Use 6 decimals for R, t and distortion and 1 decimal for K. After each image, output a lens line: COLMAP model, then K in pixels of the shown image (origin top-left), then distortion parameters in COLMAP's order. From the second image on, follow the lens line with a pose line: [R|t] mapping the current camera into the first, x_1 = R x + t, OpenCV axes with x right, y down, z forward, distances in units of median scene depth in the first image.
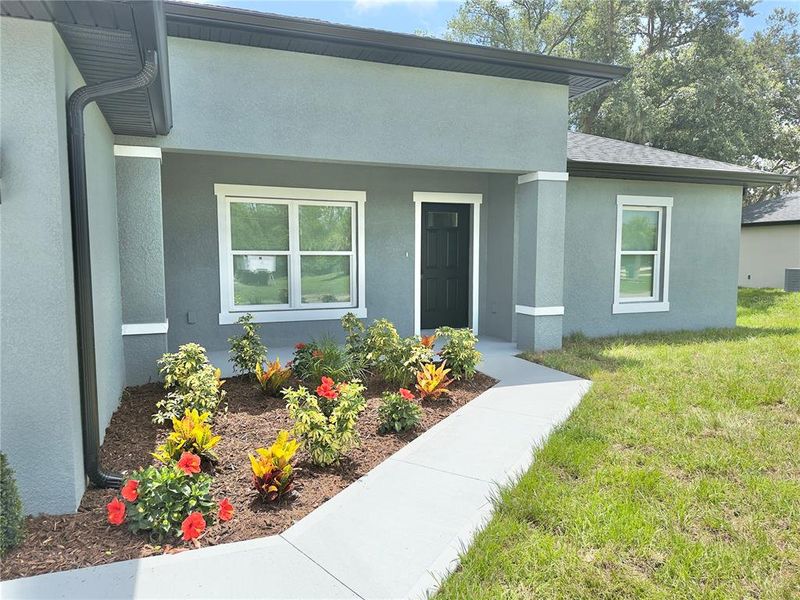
lens RADIAL K [[567.2, 0, 400.0], [0, 567.2, 300.0], [0, 0, 1]] dist [0.003244, -0.001975]
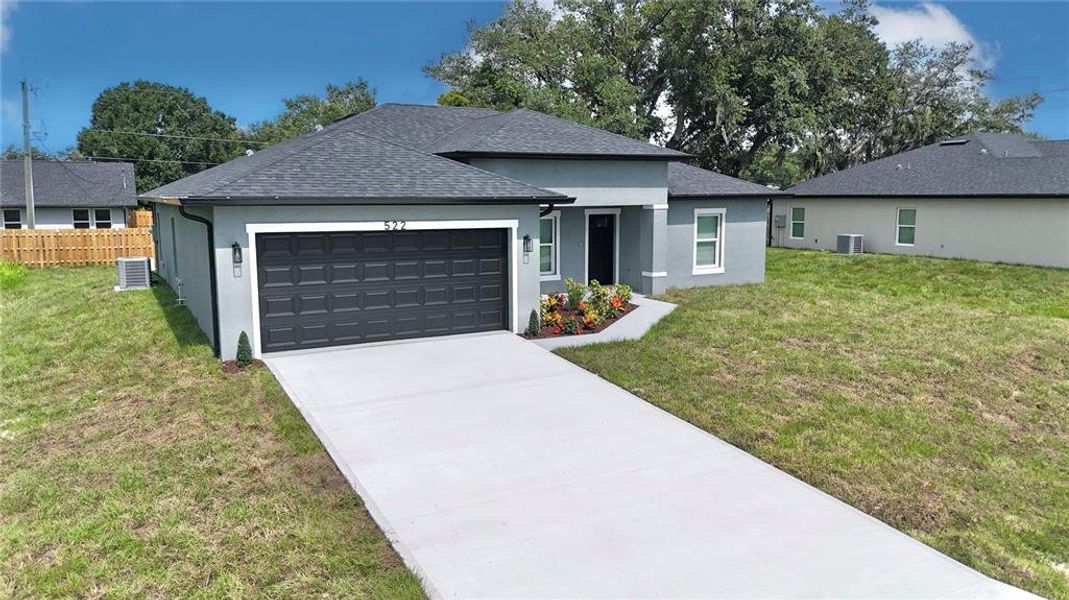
lens RADIAL K [[807.7, 0, 534.5], [0, 807.7, 300.0], [0, 0, 1]] dist [0.100547, 0.000317]
pose [[0.991169, -0.020546, 0.131001, -0.509010], [0.013875, 0.998570, 0.051634, -0.040594], [-0.131875, -0.049361, 0.990037, -1.647360]]
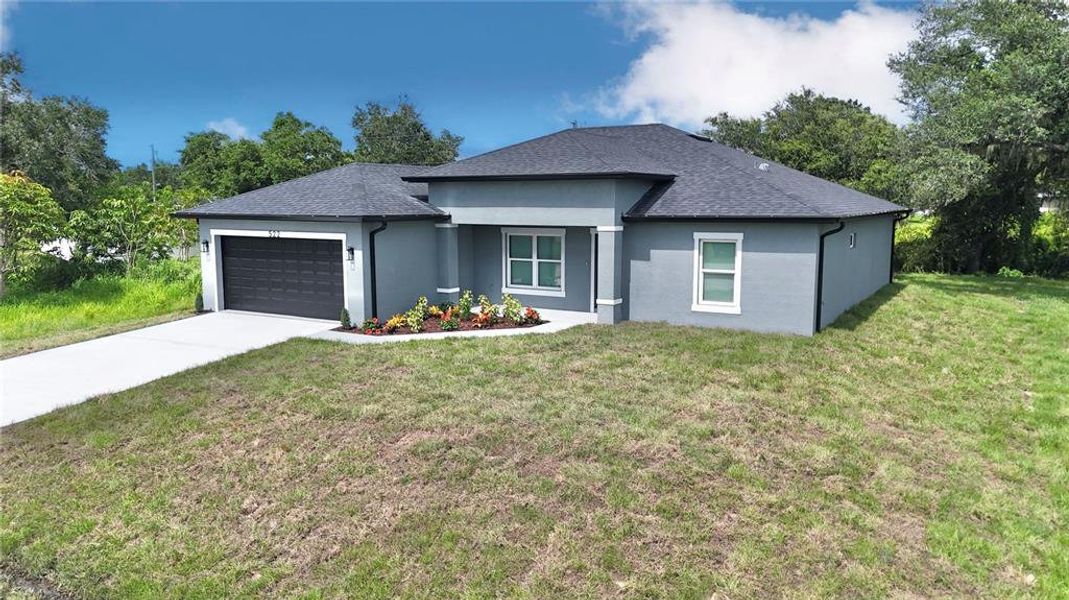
lens RADIAL K [[837.0, 0, 534.5], [0, 837.0, 300.0], [0, 0, 1]] dist [0.049488, 0.000404]
pose [[0.608406, 0.095655, -0.787841, 2.113077], [-0.062717, 0.995400, 0.072422, -0.156715], [0.791144, 0.005349, 0.611606, -0.775239]]
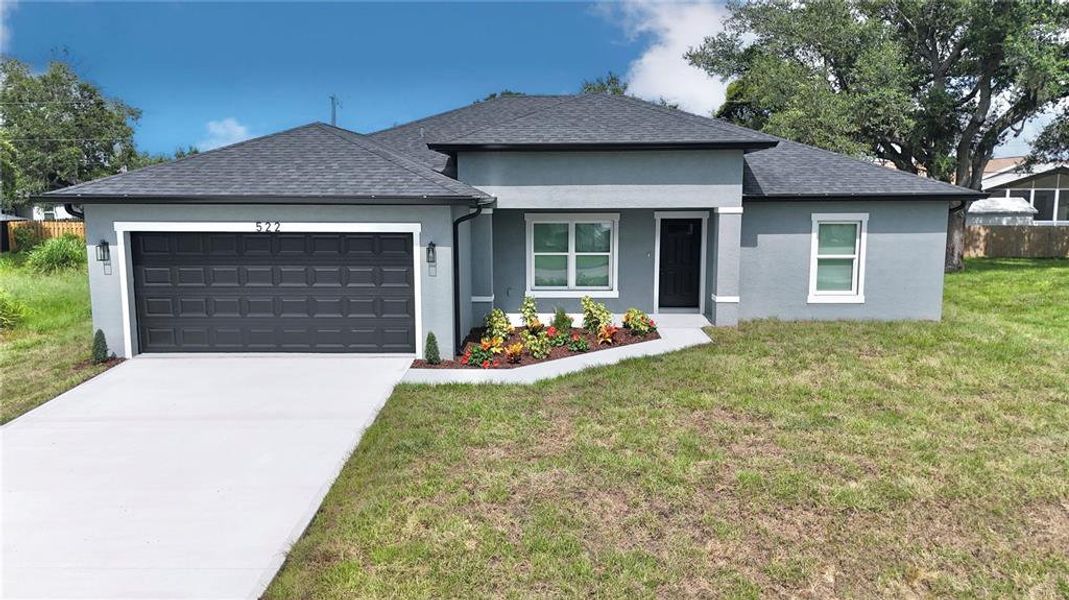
lens RADIAL K [[837.0, 0, 534.5], [0, 837.0, 300.0], [0, 0, 1]] dist [0.049488, 0.000404]
pose [[0.925232, 0.046315, -0.376564, 0.593335], [-0.028917, 0.998242, 0.051729, -0.073683], [0.378298, -0.036972, 0.924945, -1.178757]]
